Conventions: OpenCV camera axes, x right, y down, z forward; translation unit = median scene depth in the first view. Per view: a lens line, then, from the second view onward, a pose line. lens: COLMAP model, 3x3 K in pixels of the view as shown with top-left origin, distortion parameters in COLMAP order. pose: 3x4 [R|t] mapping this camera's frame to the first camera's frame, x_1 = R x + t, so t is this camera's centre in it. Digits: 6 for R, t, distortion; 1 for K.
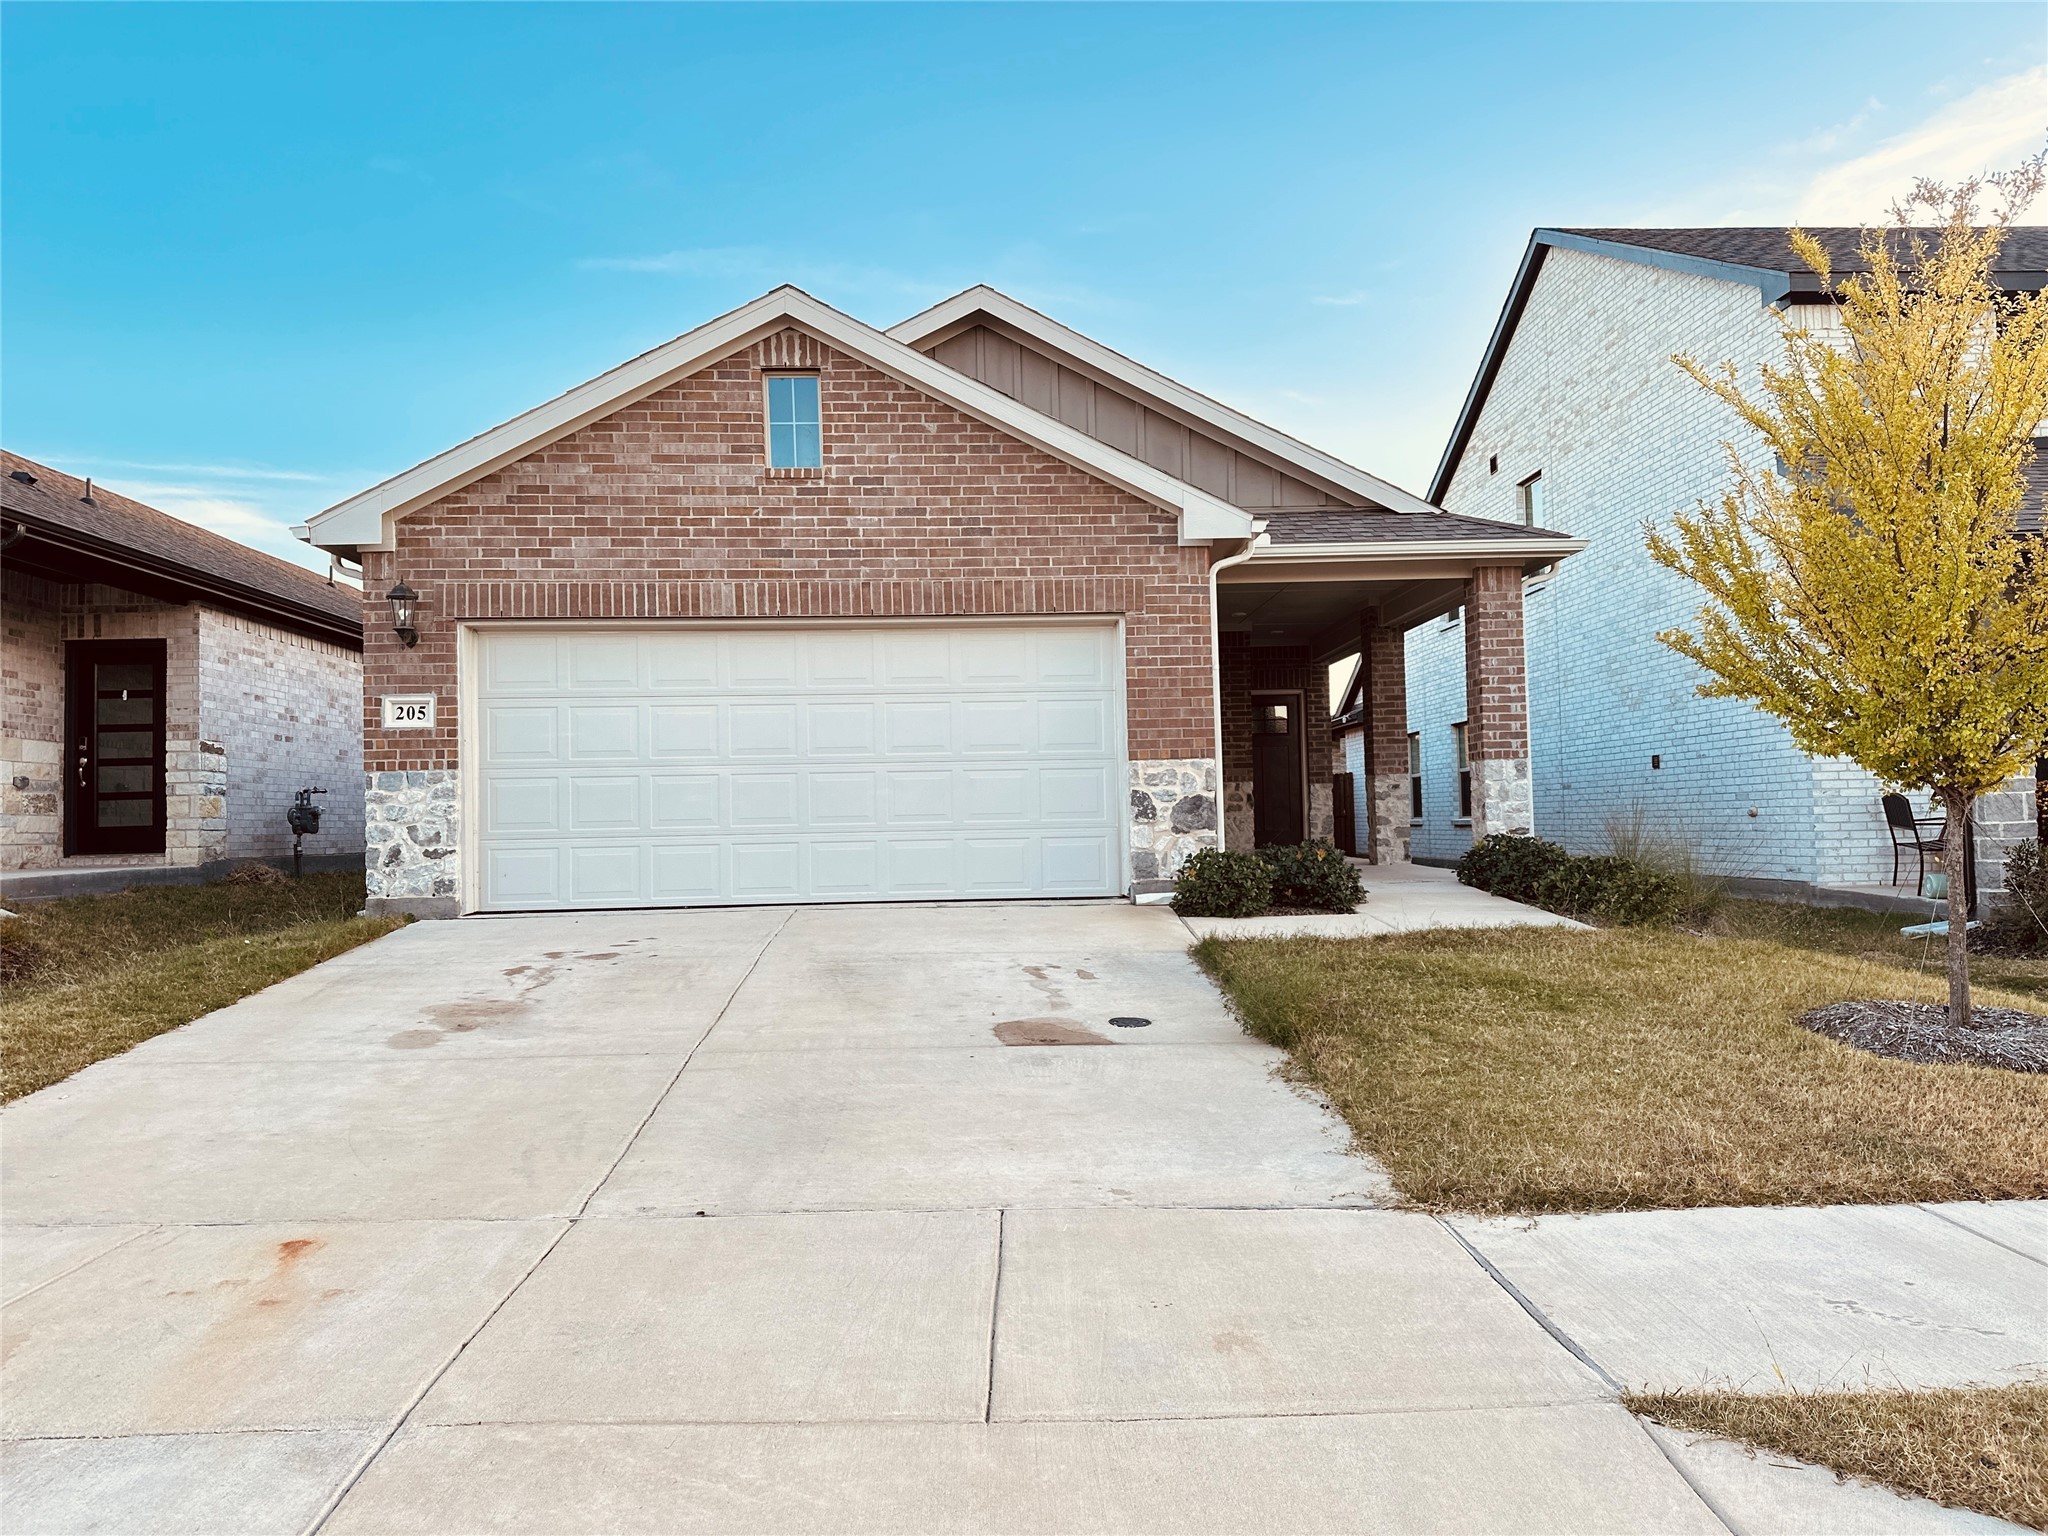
lens RADIAL K [[1415.3, 0, 1022.0], [0, 1415.3, 766.9], [0, 0, 1]] dist [0.170890, -0.316746]
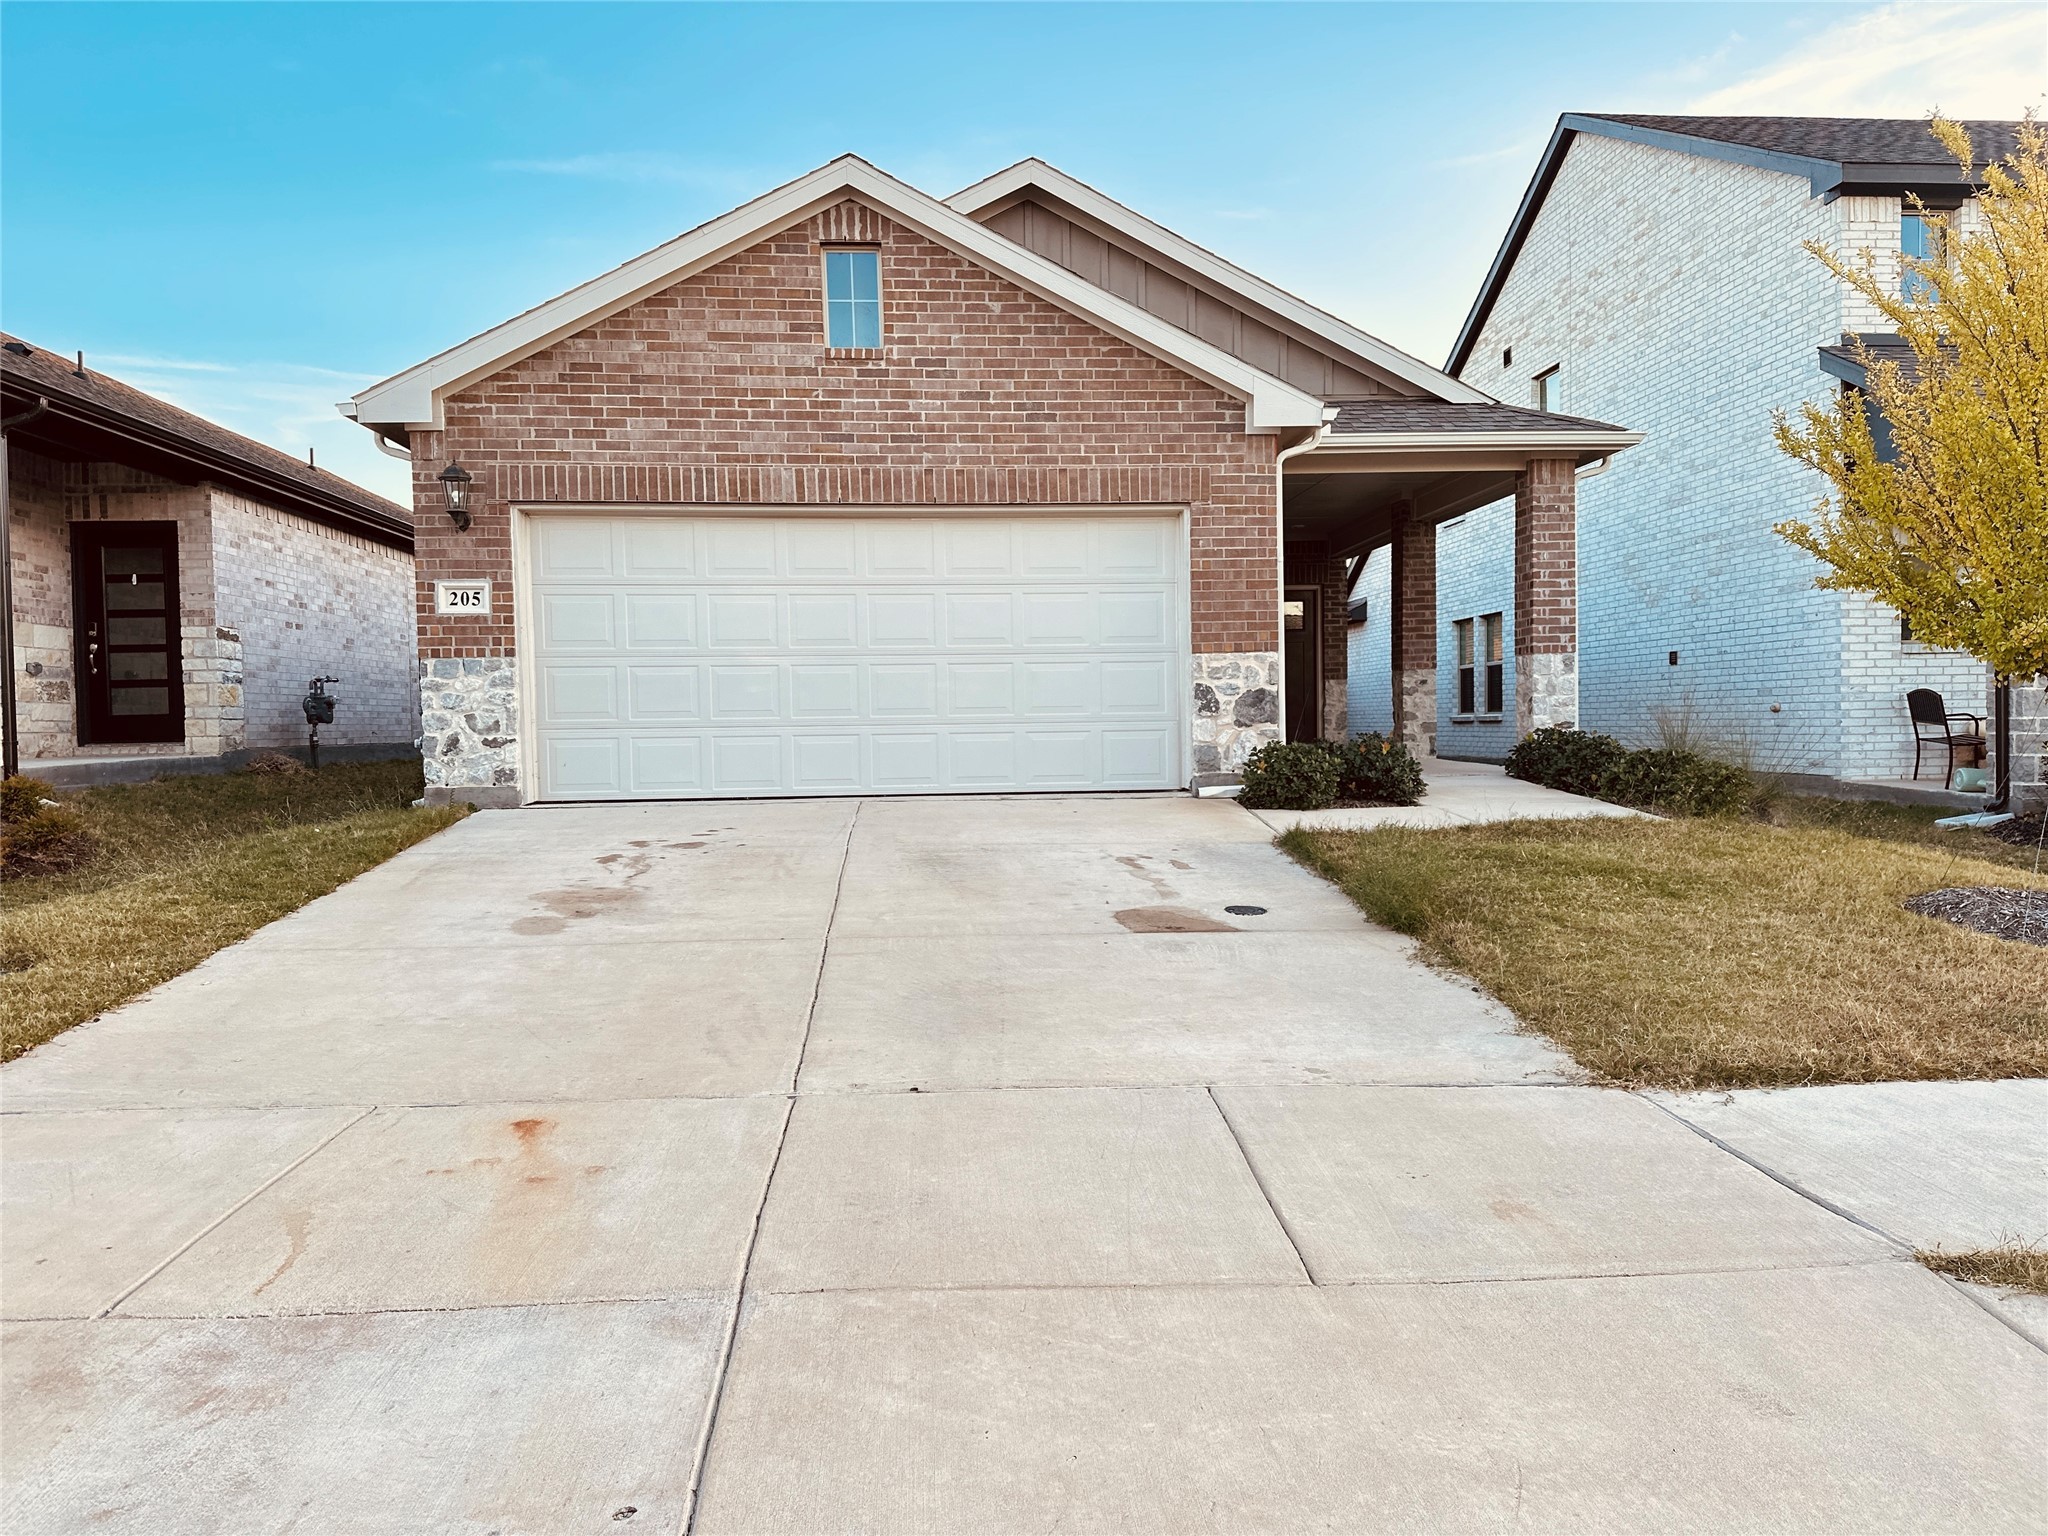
lens RADIAL K [[1415.3, 0, 1022.0], [0, 1415.3, 766.9], [0, 0, 1]] dist [0.170890, -0.316746]
pose [[0.999334, 0.003067, 0.036361, -0.080346], [-0.005643, 0.997463, 0.070963, 0.004771], [-0.036051, -0.071121, 0.996816, 0.004338]]
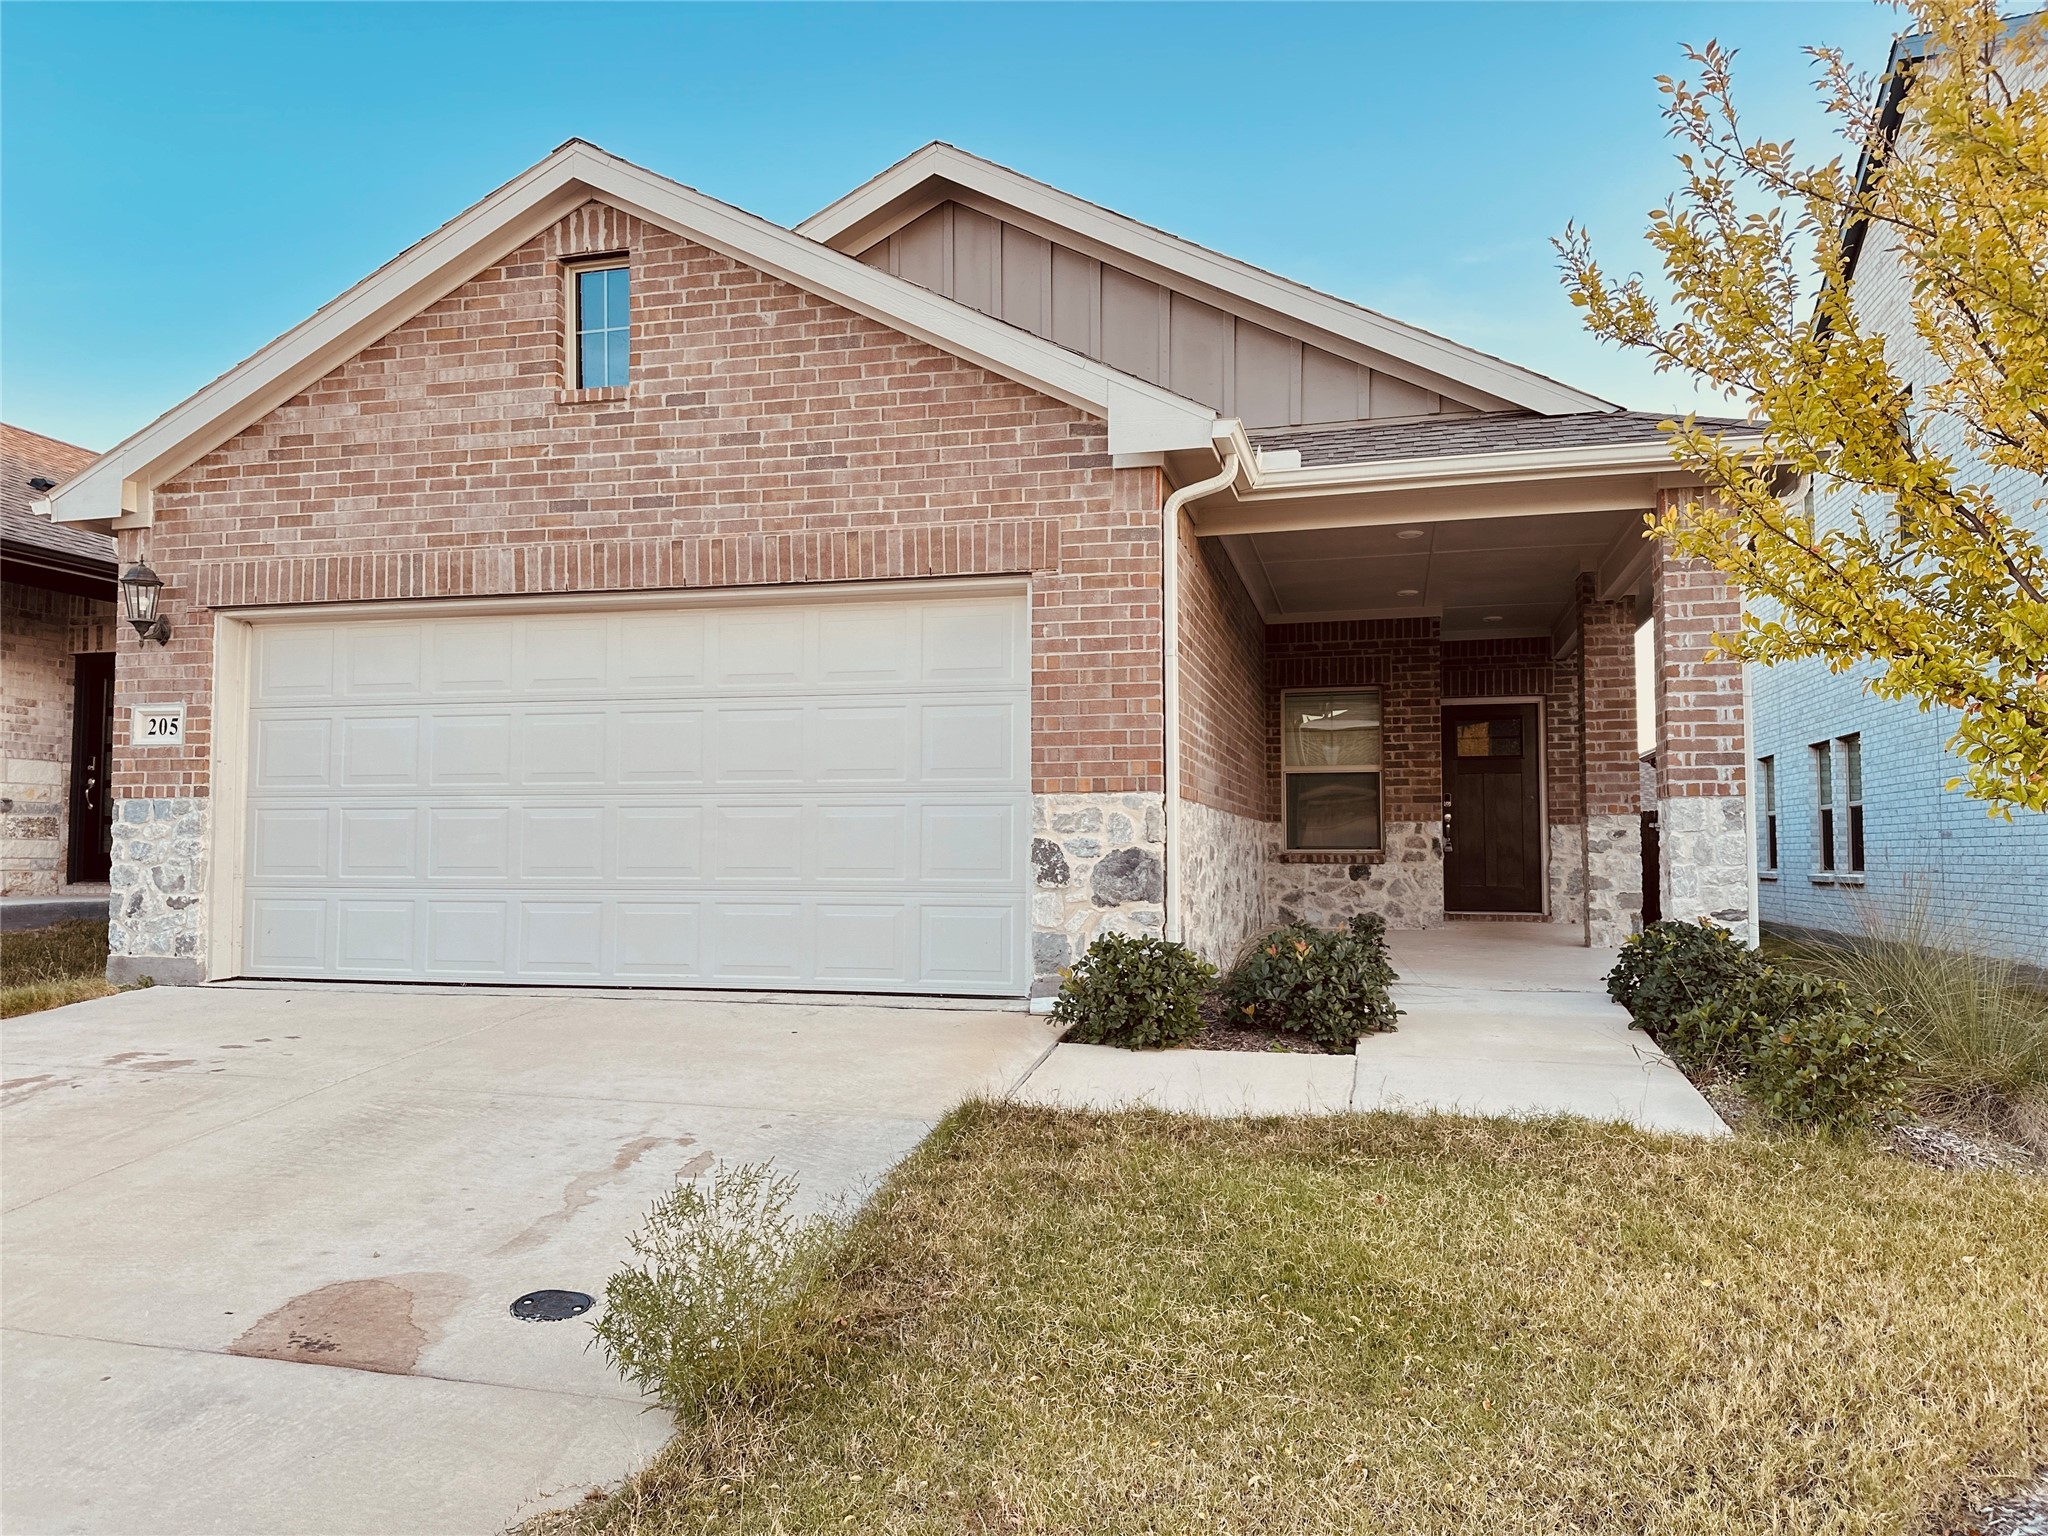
lens RADIAL K [[1421.0, 0, 1011.3], [0, 1421.0, 772.3], [0, 0, 1]] dist [0.153394, -0.286658]
pose [[0.957569, 0.005708, -0.288148, 0.258582], [-0.009480, 0.999887, -0.011694, -0.006773], [0.288048, 0.013930, 0.957515, 0.358629]]
